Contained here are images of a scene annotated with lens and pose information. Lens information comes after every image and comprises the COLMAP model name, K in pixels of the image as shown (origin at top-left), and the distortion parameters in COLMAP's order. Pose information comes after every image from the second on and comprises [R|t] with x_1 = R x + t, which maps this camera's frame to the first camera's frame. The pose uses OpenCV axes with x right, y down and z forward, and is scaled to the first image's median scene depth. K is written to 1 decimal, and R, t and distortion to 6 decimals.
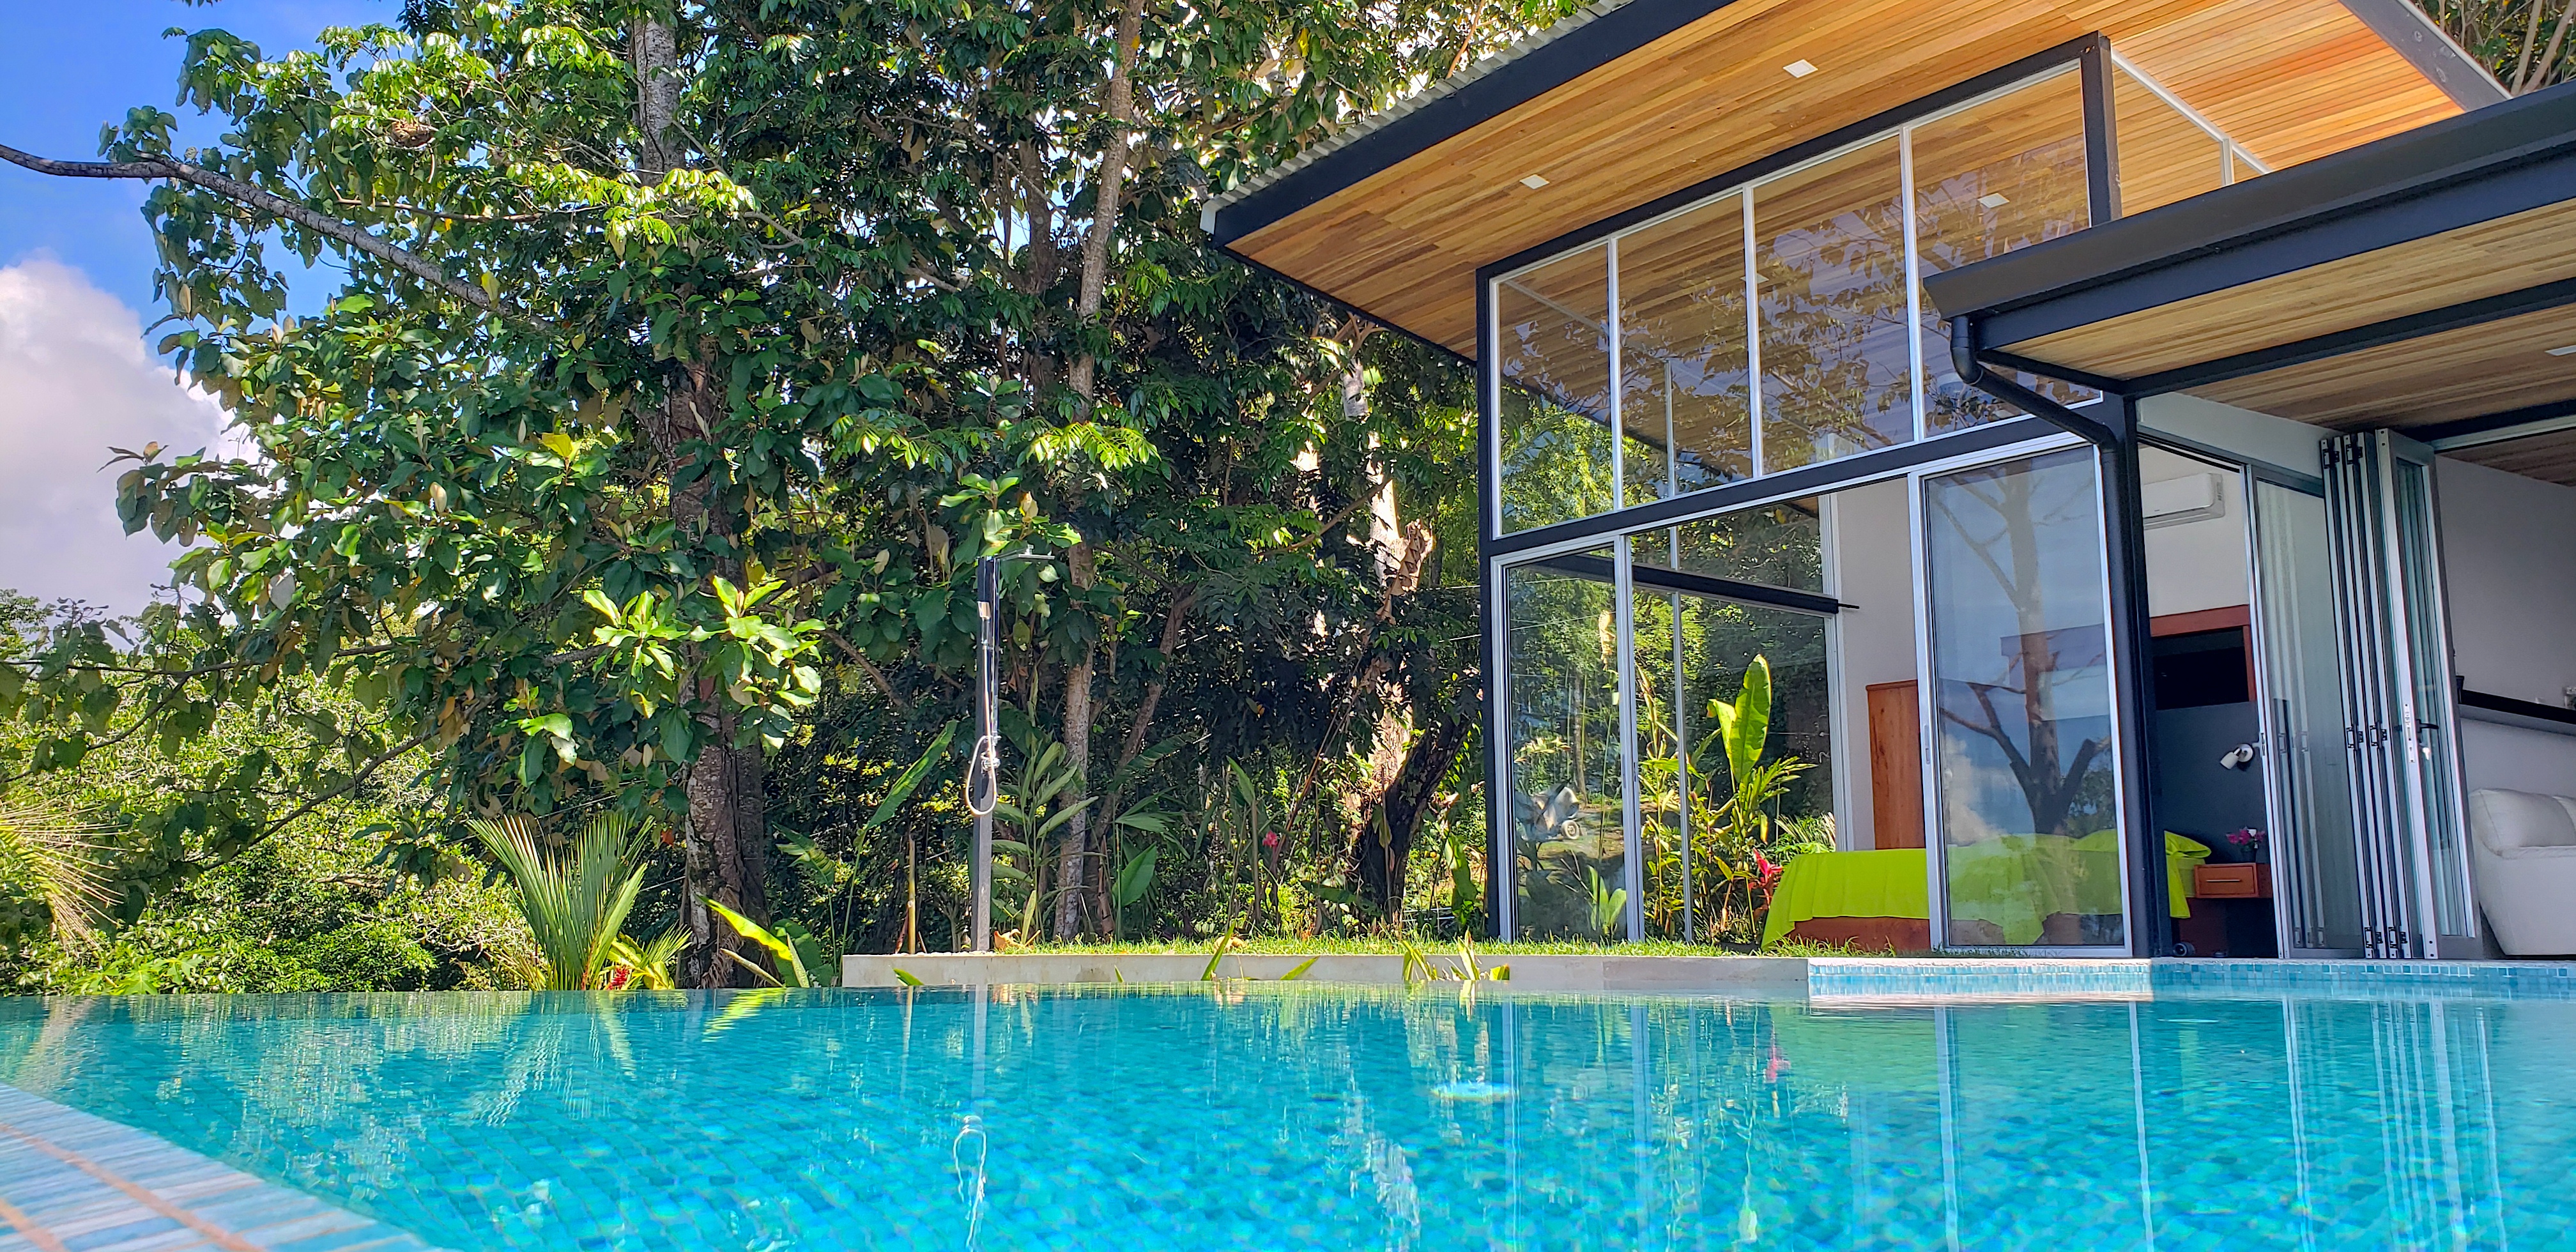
lens RADIAL K [[1988.8, 0, 1289.8], [0, 1988.8, 615.1], [0, 0, 1]] dist [-0.002476, 0.001837]
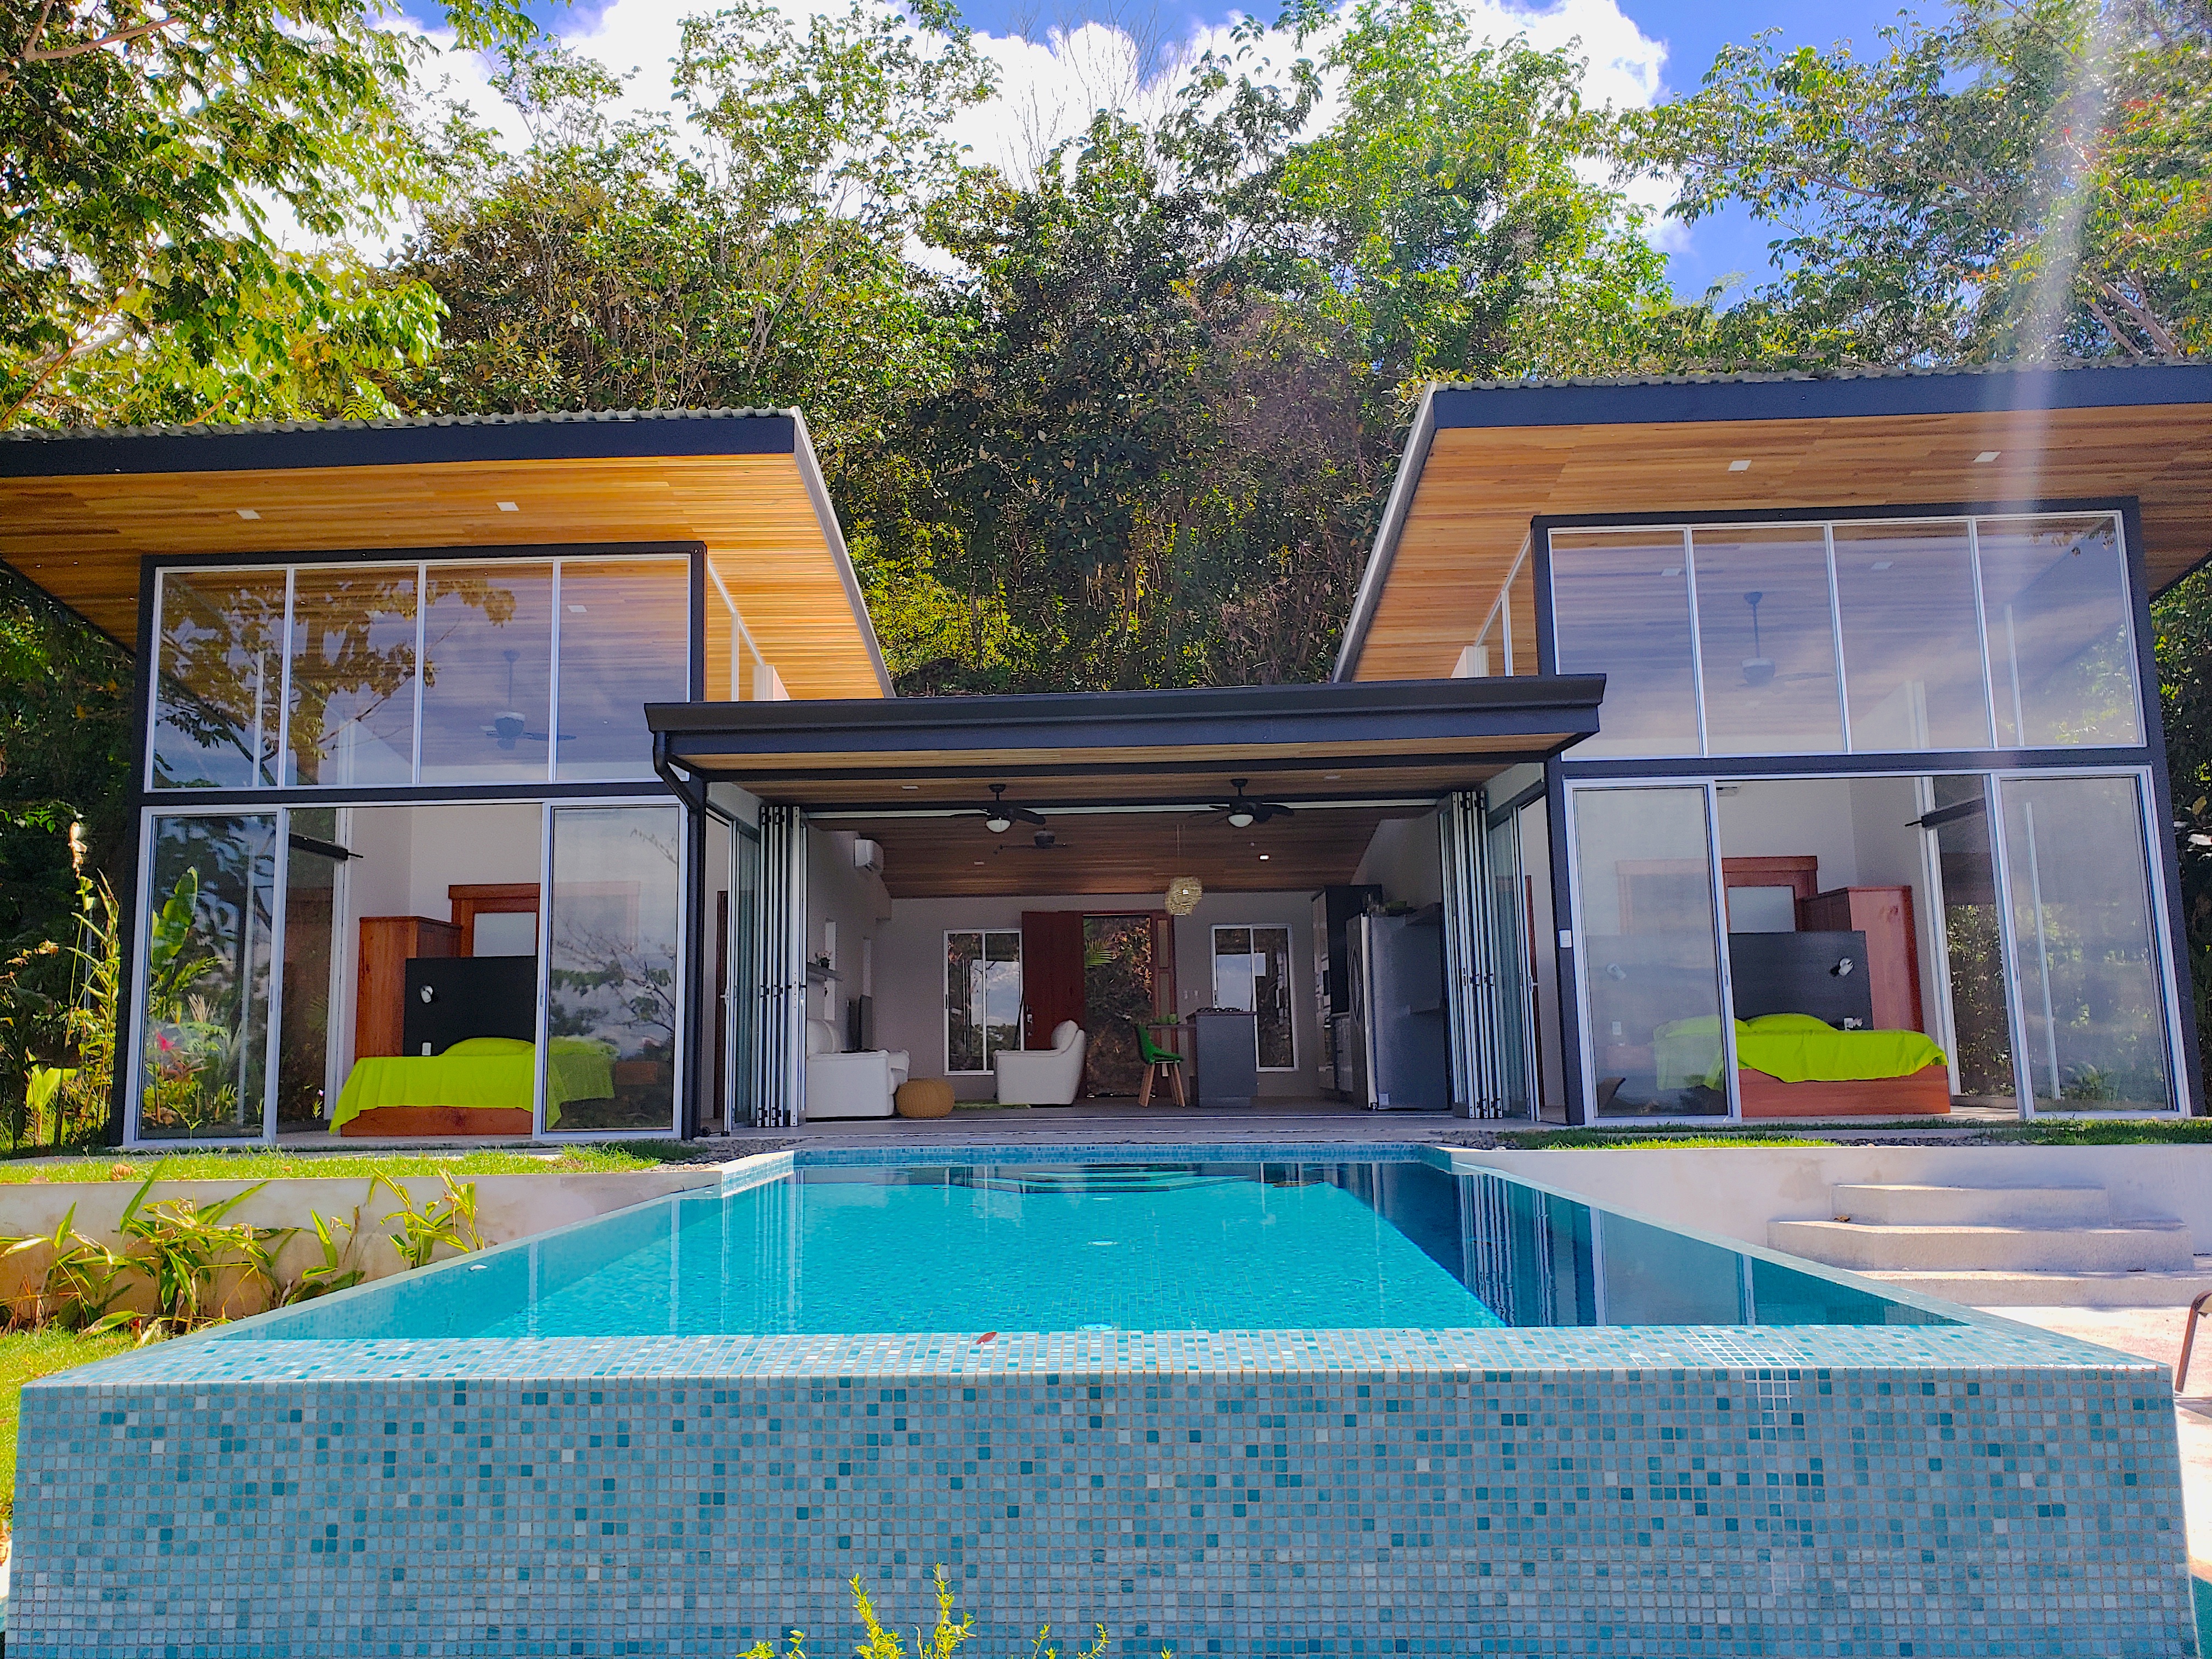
lens RADIAL K [[1750.2, 0, 1106.1], [0, 1750.2, 811.7], [0, 0, 1]] dist [0.002743, -0.010441]
pose [[0.616763, 0.099872, 0.780788, -0.427543], [-0.114692, 0.992735, -0.036385, -0.065274], [-0.778749, -0.067109, 0.623736, -0.110539]]
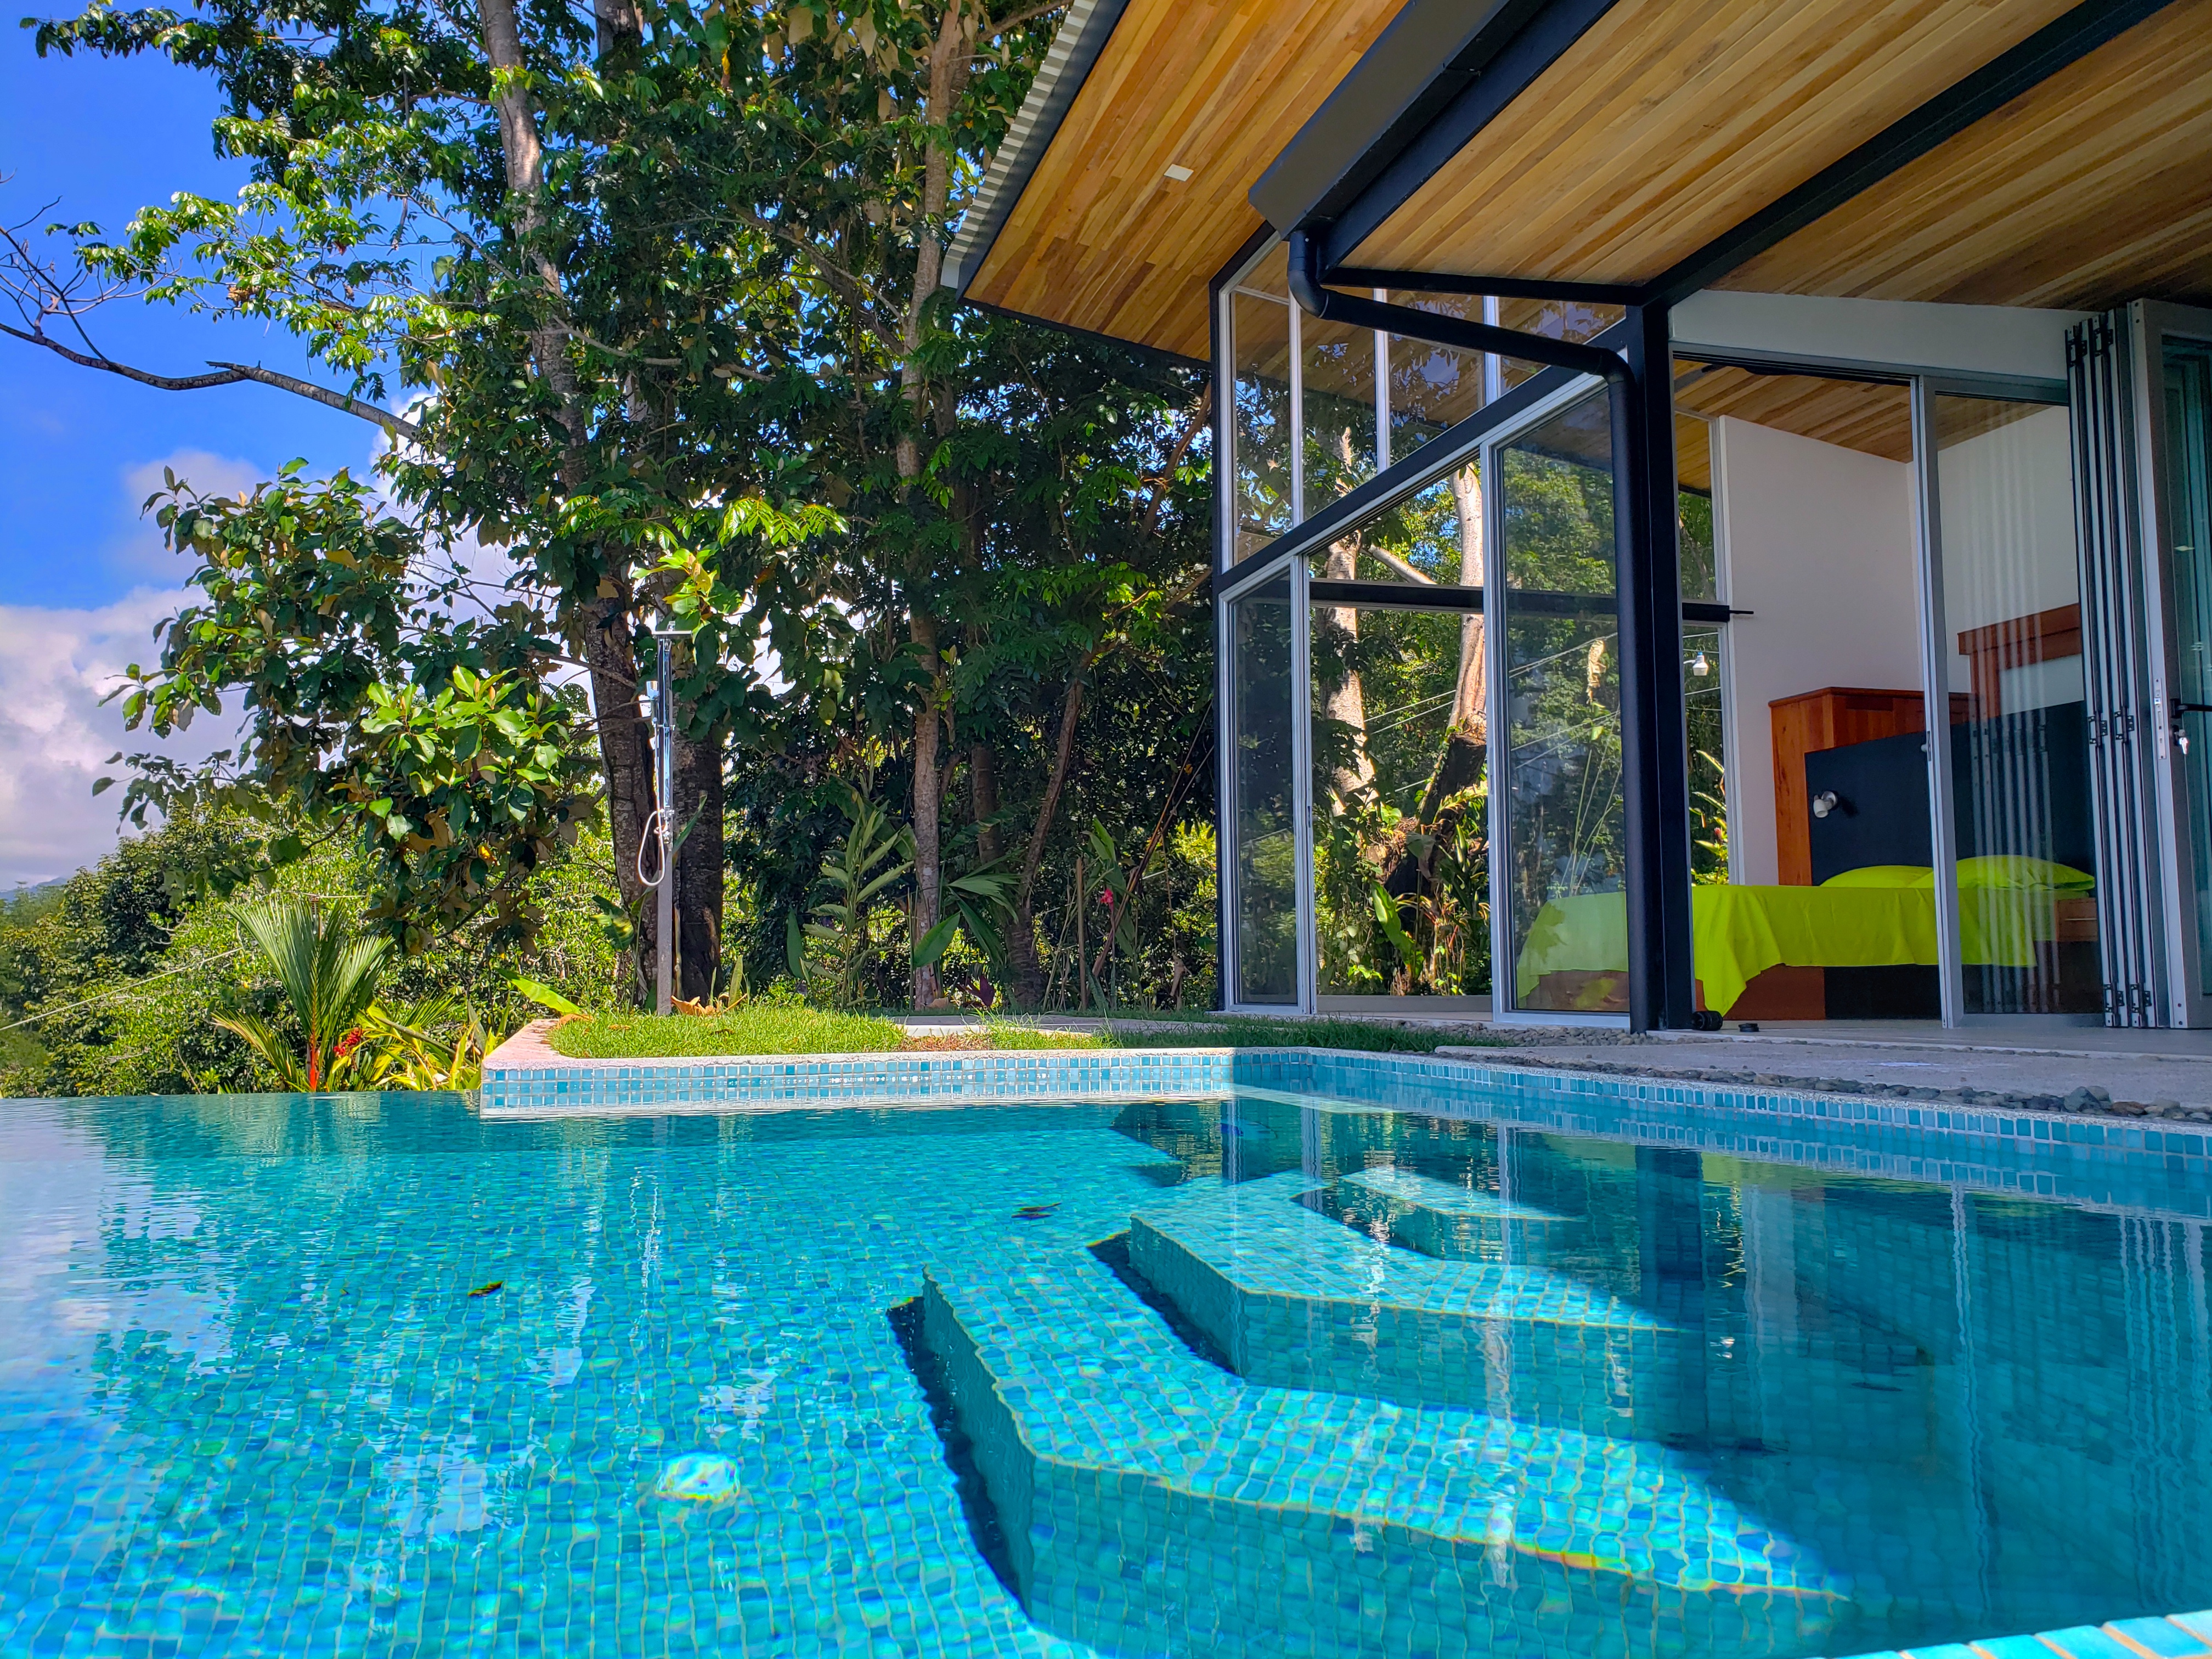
lens RADIAL K [[1750.2, 0, 1099.9], [0, 1750.2, 829.1], [0, 0, 1]] dist [0.002743, -0.010441]
pose [[0.924420, -0.041717, -0.379088, 0.432176], [0.070531, 0.995554, 0.062436, 0.031310], [0.374798, -0.084455, 0.923252, 0.255386]]
